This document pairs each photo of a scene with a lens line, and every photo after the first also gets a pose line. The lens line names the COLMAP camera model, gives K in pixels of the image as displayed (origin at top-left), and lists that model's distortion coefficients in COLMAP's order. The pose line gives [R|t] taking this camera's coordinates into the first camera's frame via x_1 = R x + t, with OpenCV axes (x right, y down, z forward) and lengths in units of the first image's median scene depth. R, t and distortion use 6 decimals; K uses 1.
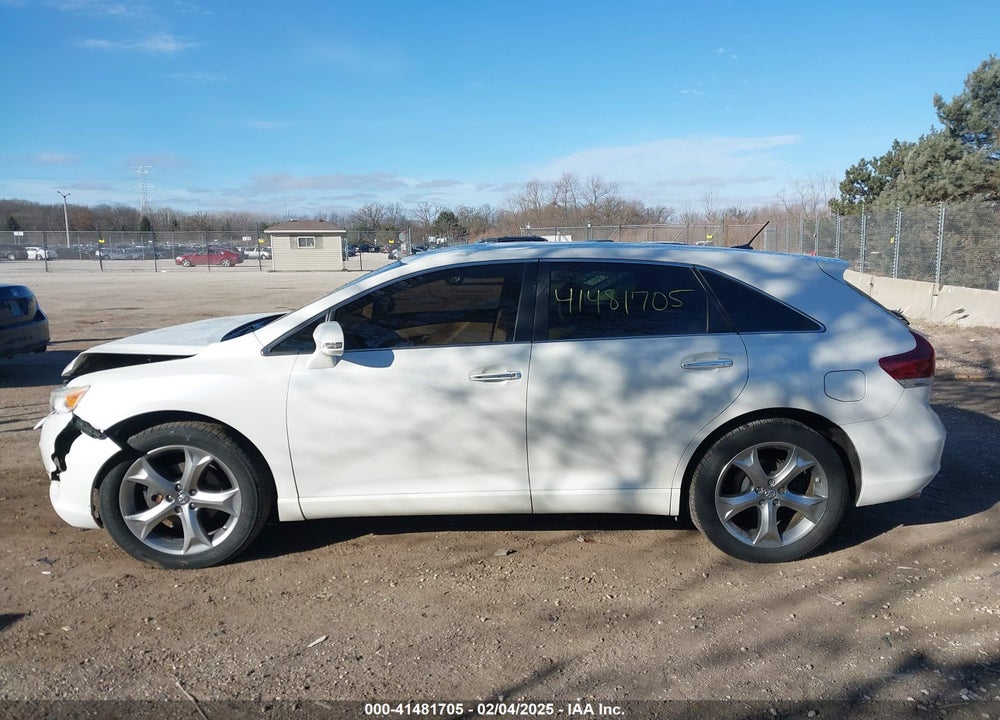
lens RADIAL K [[788.2, 0, 489.8], [0, 788.2, 360.4], [0, 0, 1]] dist [0.028757, -0.011683]
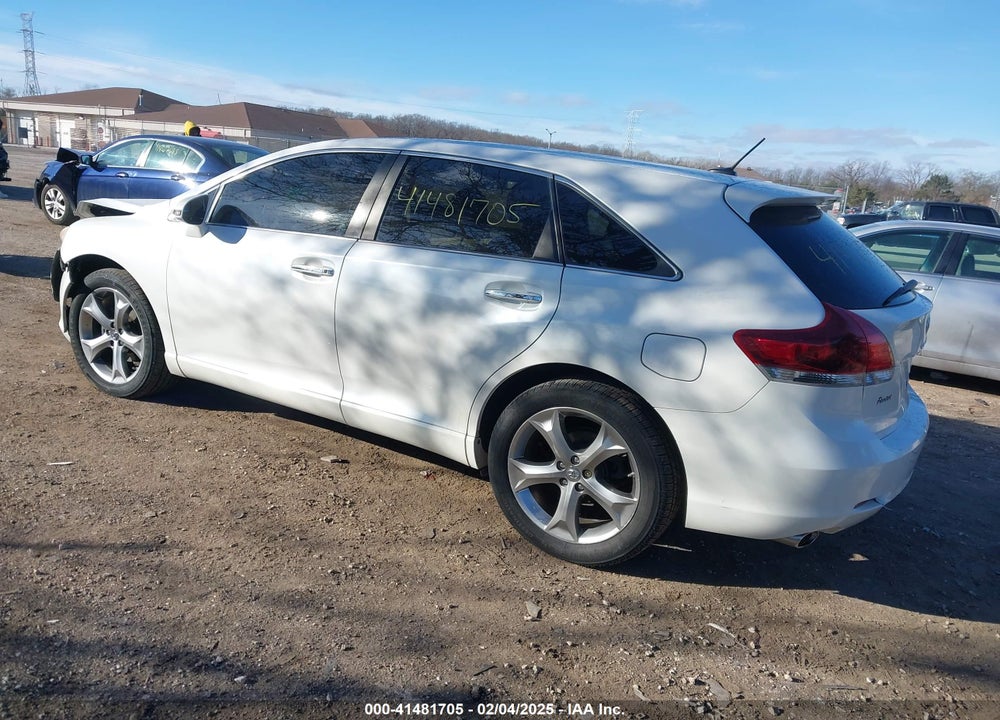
lens RADIAL K [[788.2, 0, 489.8], [0, 788.2, 360.4], [0, 0, 1]] dist [0.028757, -0.011683]
pose [[0.830212, 0.206092, -0.517952, 0.682235], [-0.175204, 0.978532, 0.108526, -0.012697], [0.529199, 0.000648, 0.848497, 0.299313]]
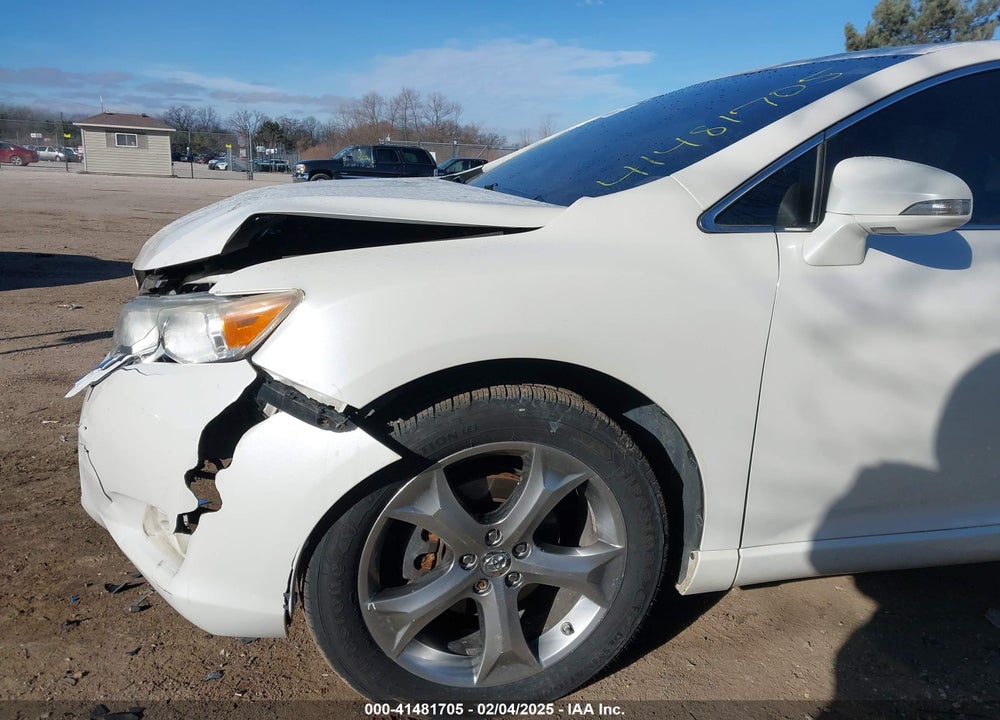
lens RADIAL K [[799.3, 0, 478.7], [0, 799.3, 359.0], [0, 0, 1]] dist [0.004468, -0.009399]
pose [[0.975658, 0.008195, 0.219147, -0.491172], [-0.027163, 0.996122, 0.083682, 0.028899], [-0.217611, -0.087598, 0.972097, 0.590184]]
